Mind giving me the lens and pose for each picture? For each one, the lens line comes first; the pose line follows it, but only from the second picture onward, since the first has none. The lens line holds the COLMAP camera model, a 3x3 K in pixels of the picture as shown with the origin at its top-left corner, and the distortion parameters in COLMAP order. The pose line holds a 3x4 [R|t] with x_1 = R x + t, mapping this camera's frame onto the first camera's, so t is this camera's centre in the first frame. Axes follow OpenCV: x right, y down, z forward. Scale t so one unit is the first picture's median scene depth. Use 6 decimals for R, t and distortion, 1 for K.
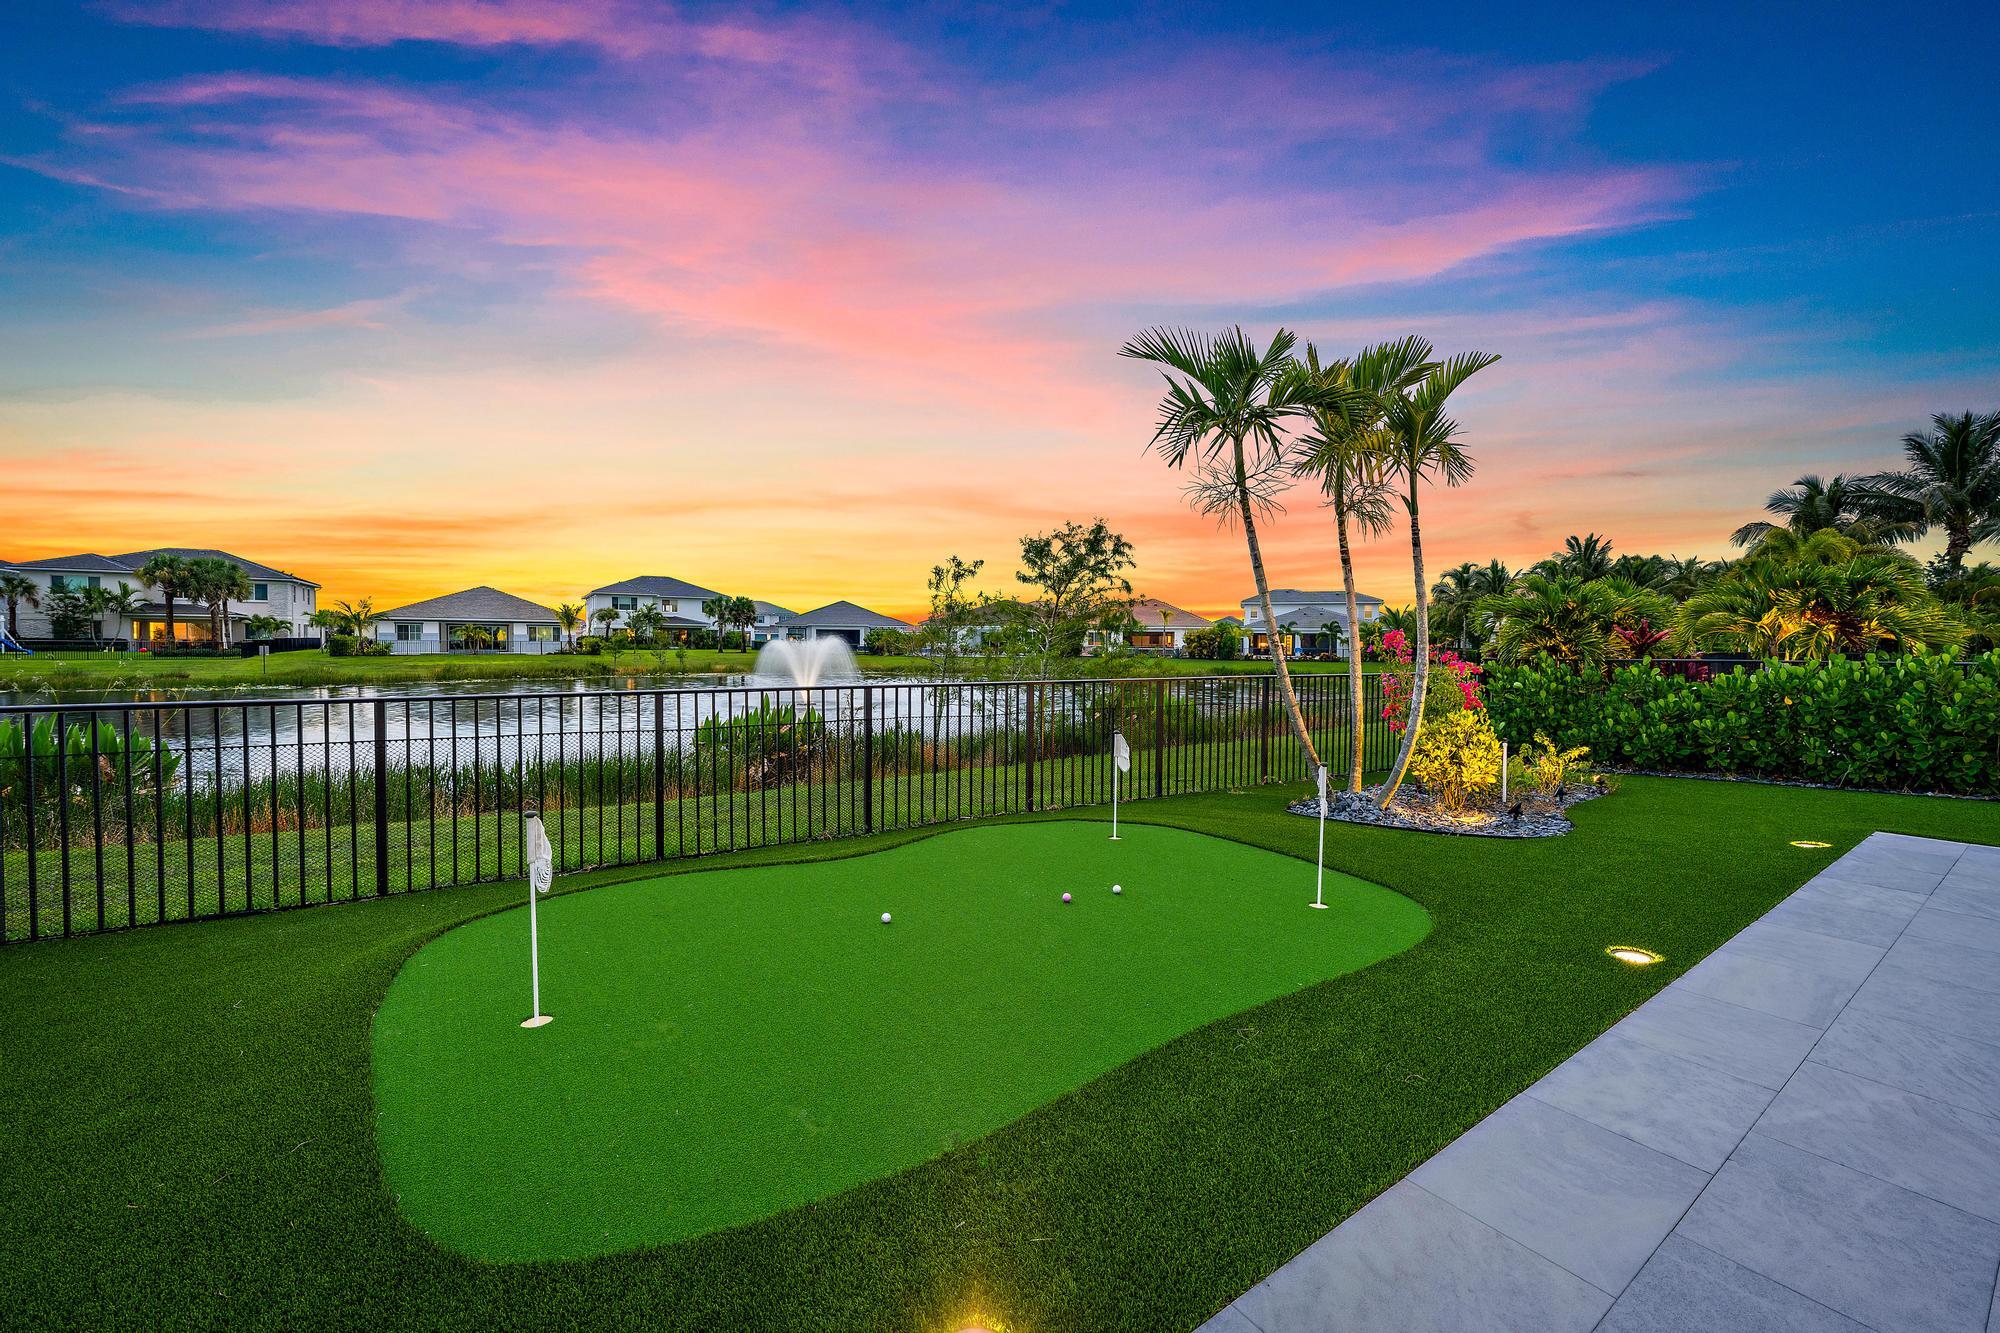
lens RADIAL K [[814.6, 0, 1000.0], [0, 814.6, 666.5], [0, 0, 1]] dist [0.001373, 0.000773]
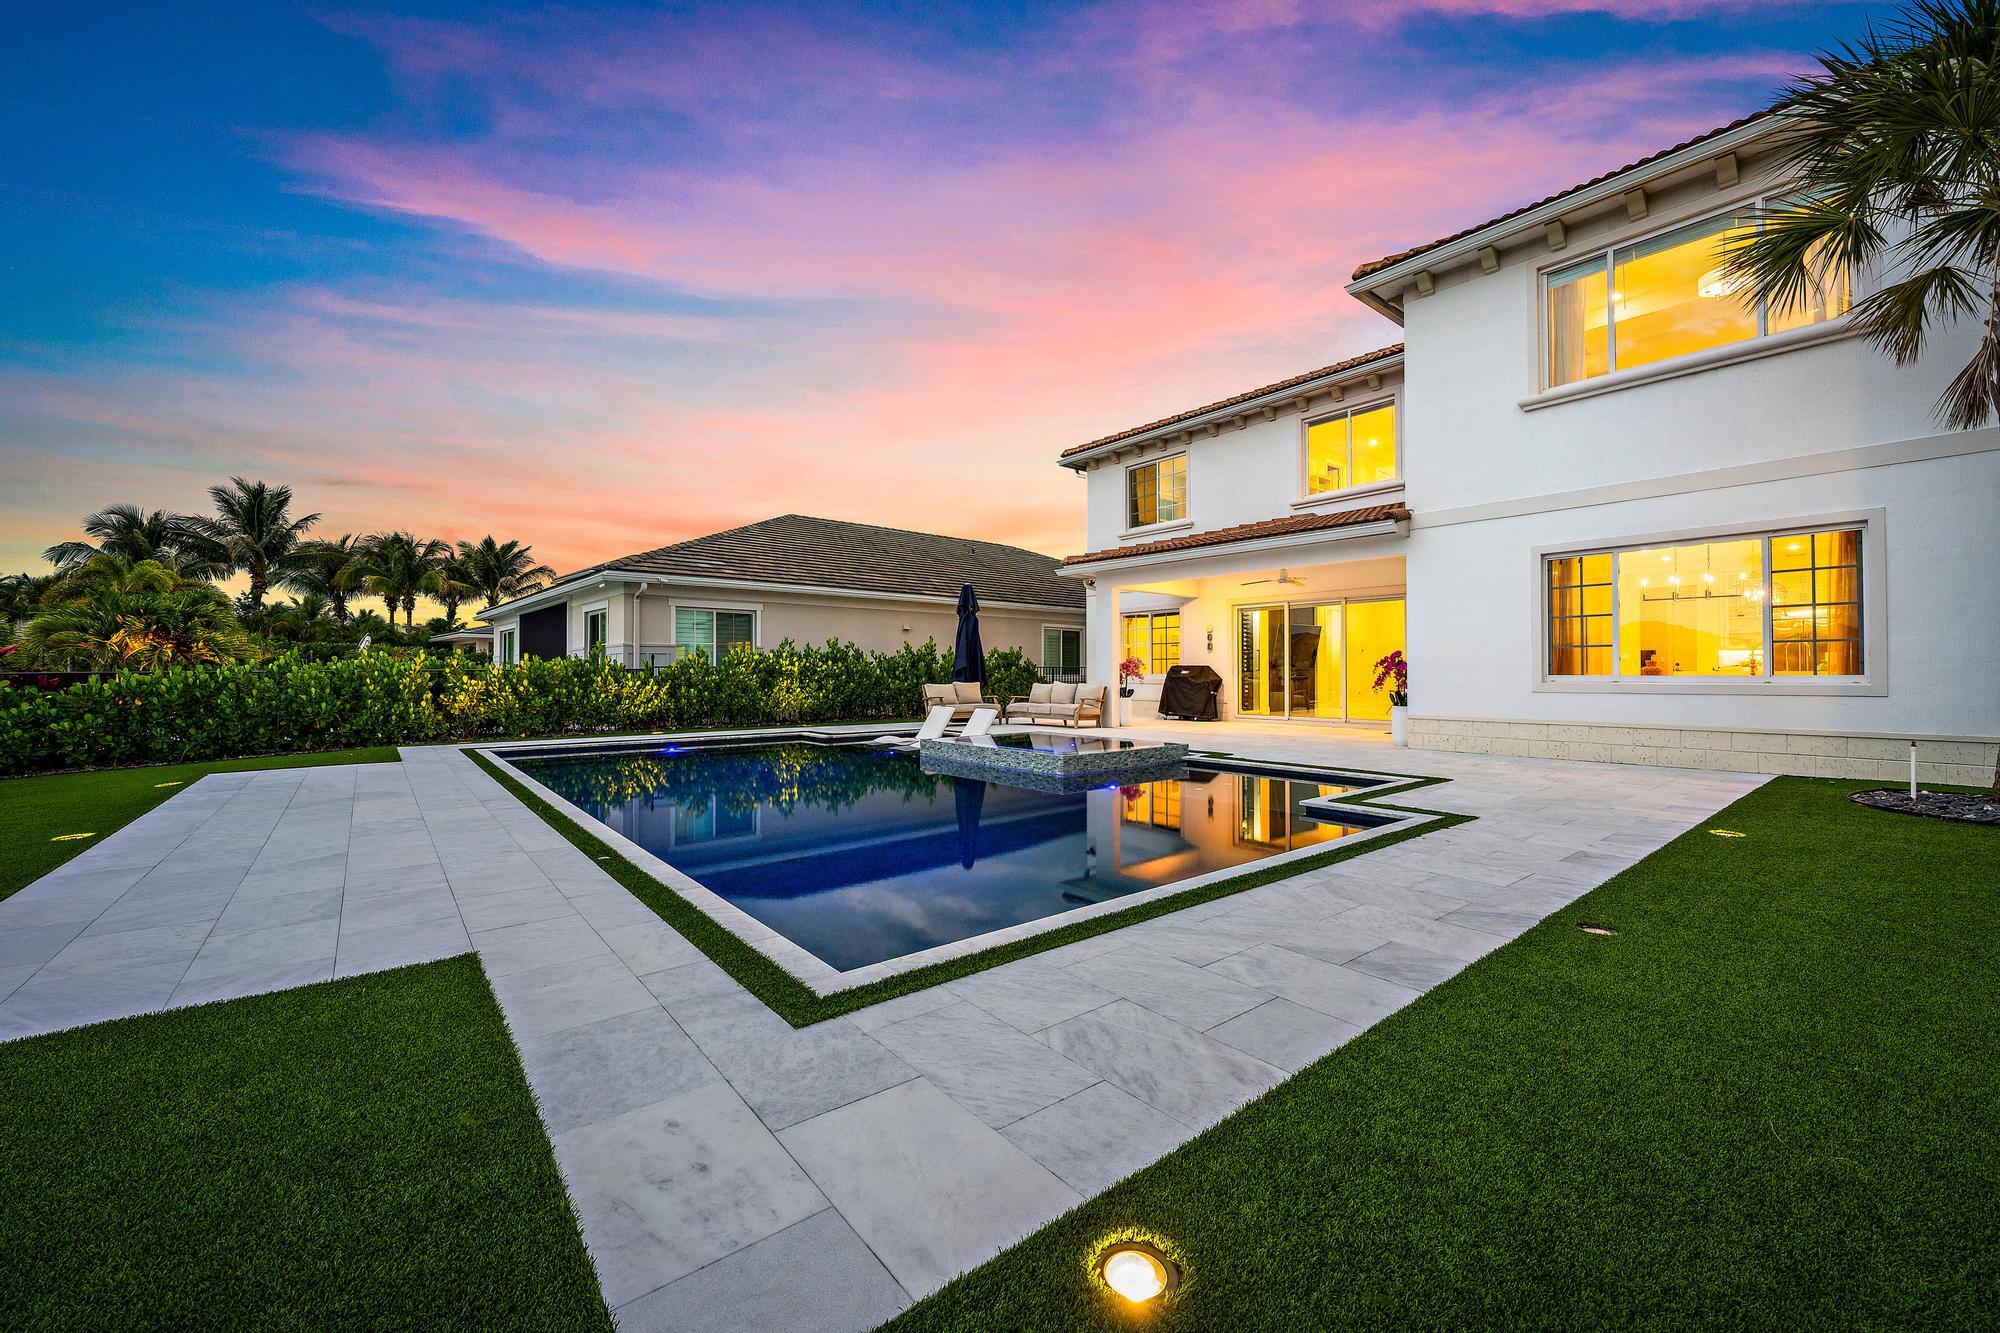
lens RADIAL K [[781.5, 0, 1000.0], [0, 781.5, 666.5], [0, 0, 1]] dist [0.001654, 0.000332]
pose [[-0.048600, -0.000132, 0.998818, -0.212453], [0.030301, 0.999540, 0.001606, 0.015591], [-0.998359, 0.030344, -0.048574, -0.190059]]
